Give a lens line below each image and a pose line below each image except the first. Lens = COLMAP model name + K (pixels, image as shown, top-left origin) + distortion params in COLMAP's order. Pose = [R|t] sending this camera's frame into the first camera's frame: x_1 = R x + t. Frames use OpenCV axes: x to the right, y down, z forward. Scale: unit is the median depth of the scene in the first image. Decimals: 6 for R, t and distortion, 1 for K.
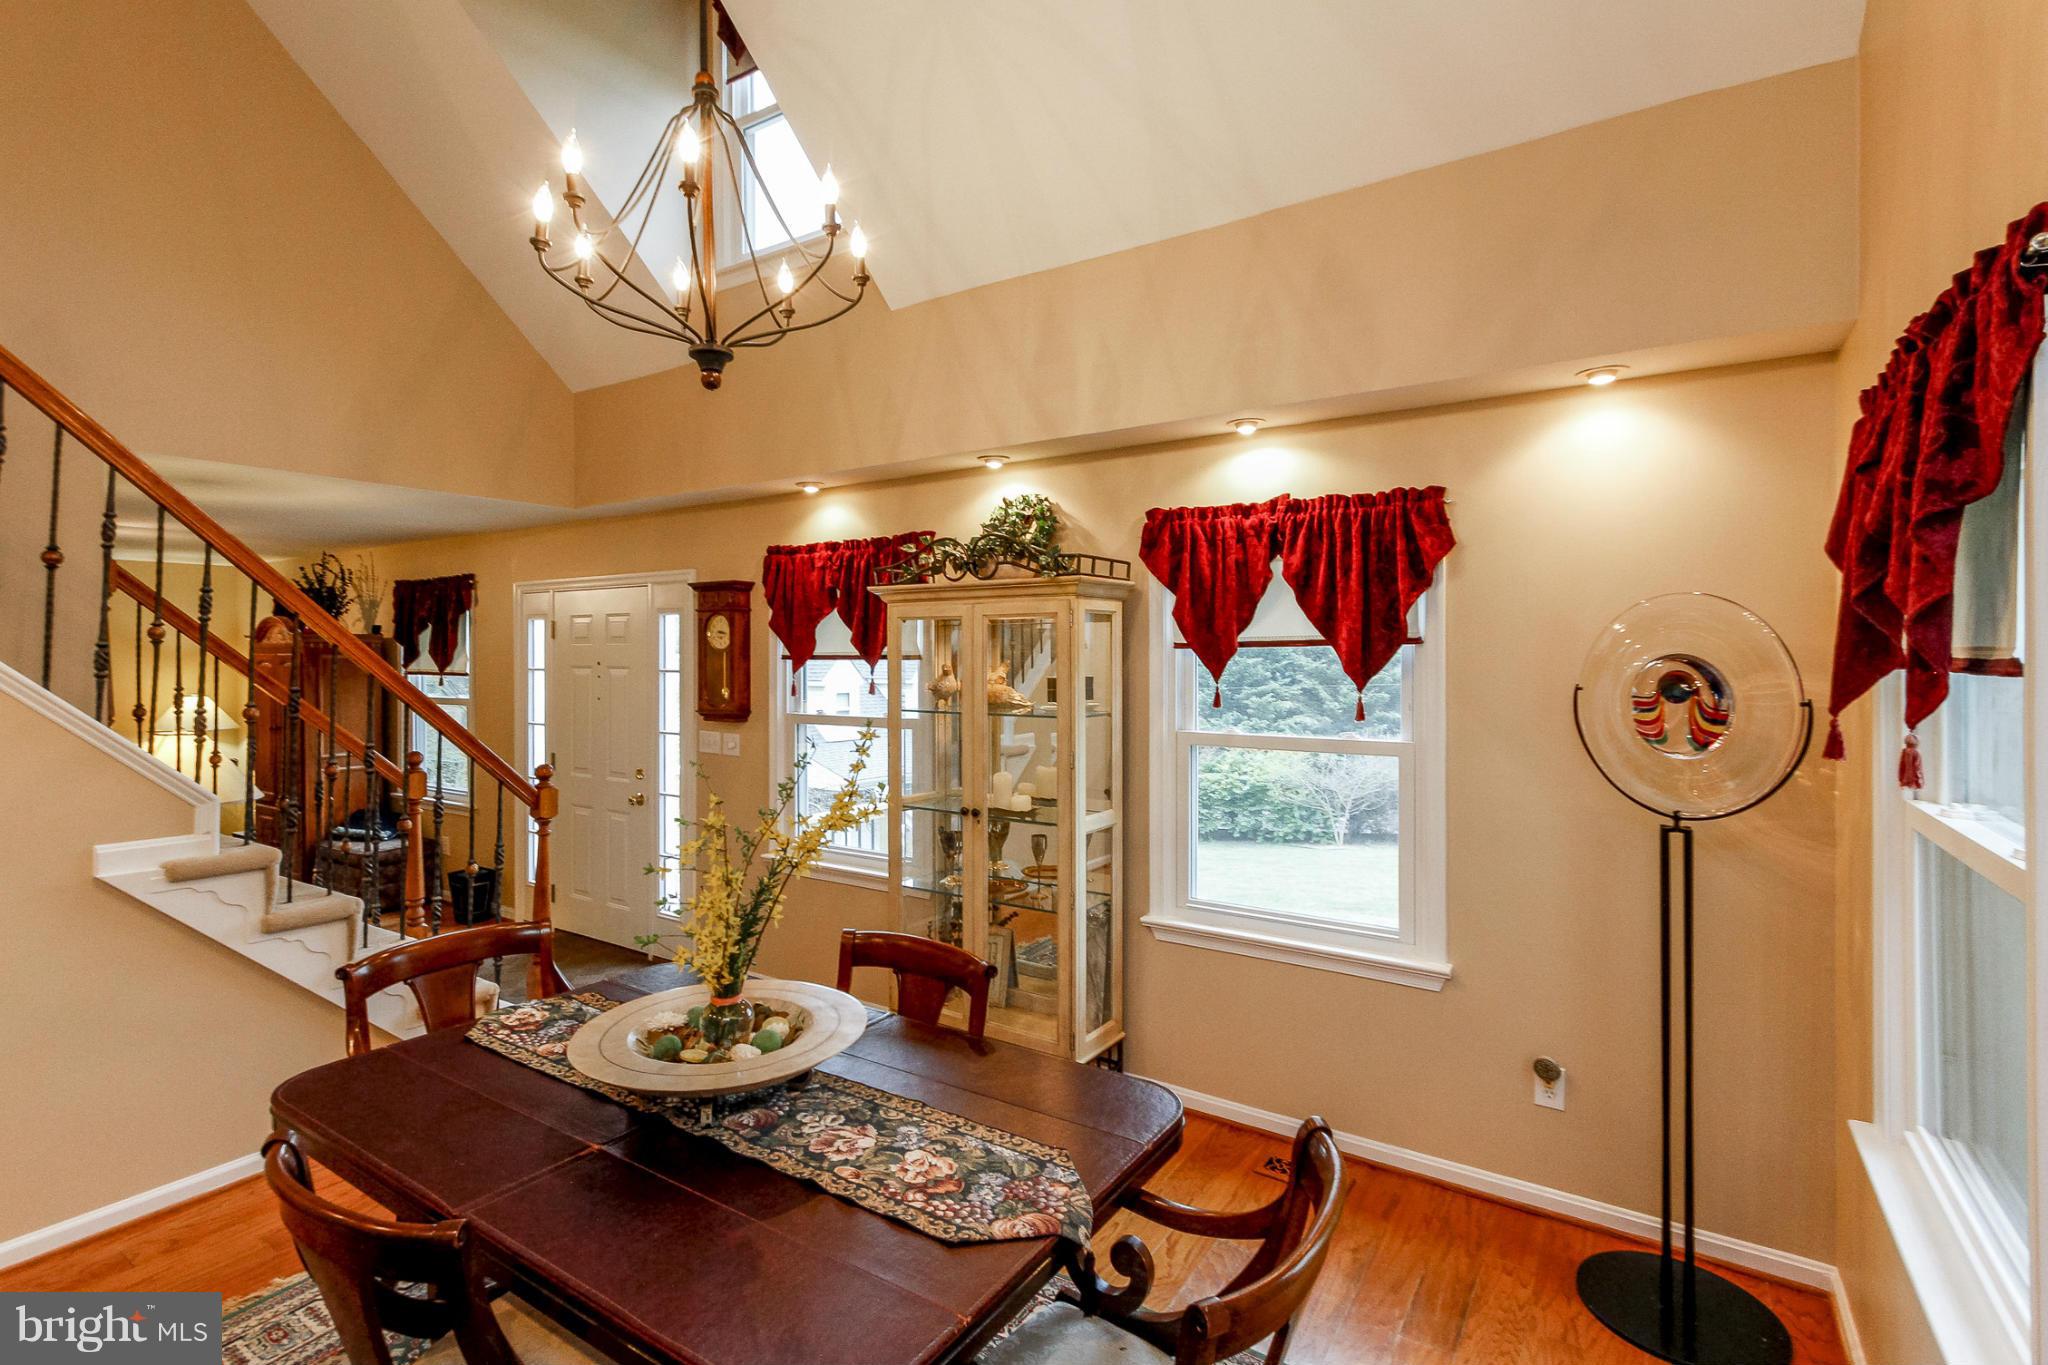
lens RADIAL K [[946.0, 0, 1026.2], [0, 946.0, 670.2], [0, 0, 1]] dist [-0.002883, -0.000089]
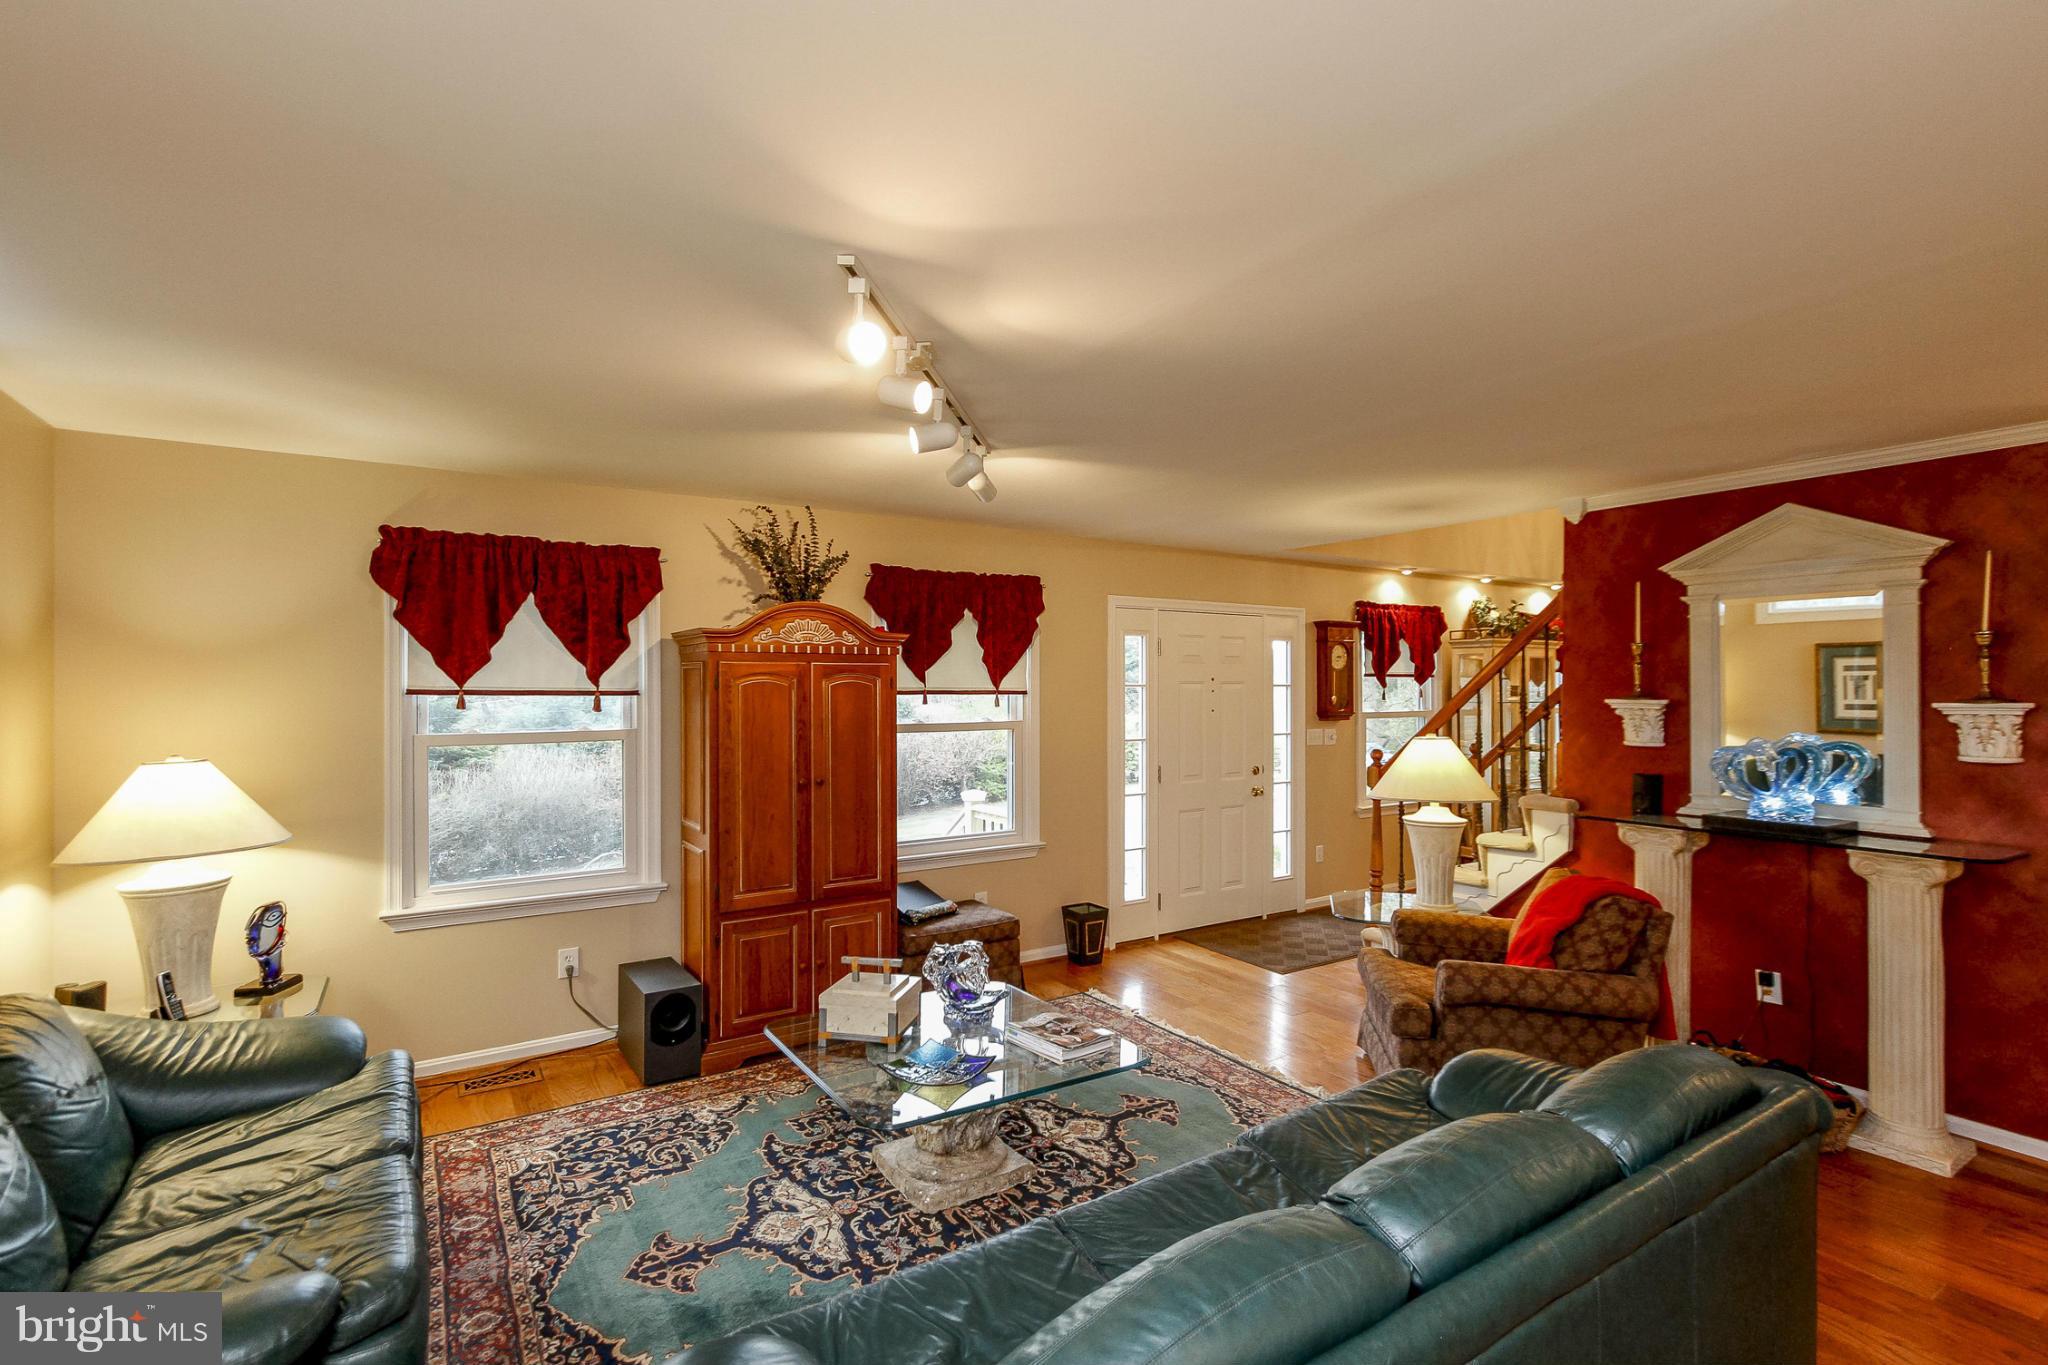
lens RADIAL K [[946.0, 0, 1021.5], [0, 946.0, 683.8], [0, 0, 1]] dist [-0.002883, -0.000089]
pose [[0.401361, -0.007991, 0.915885, -1.737670], [0.000611, 0.999964, 0.008457, -0.012643], [-0.915920, -0.002835, 0.401352, 0.836095]]
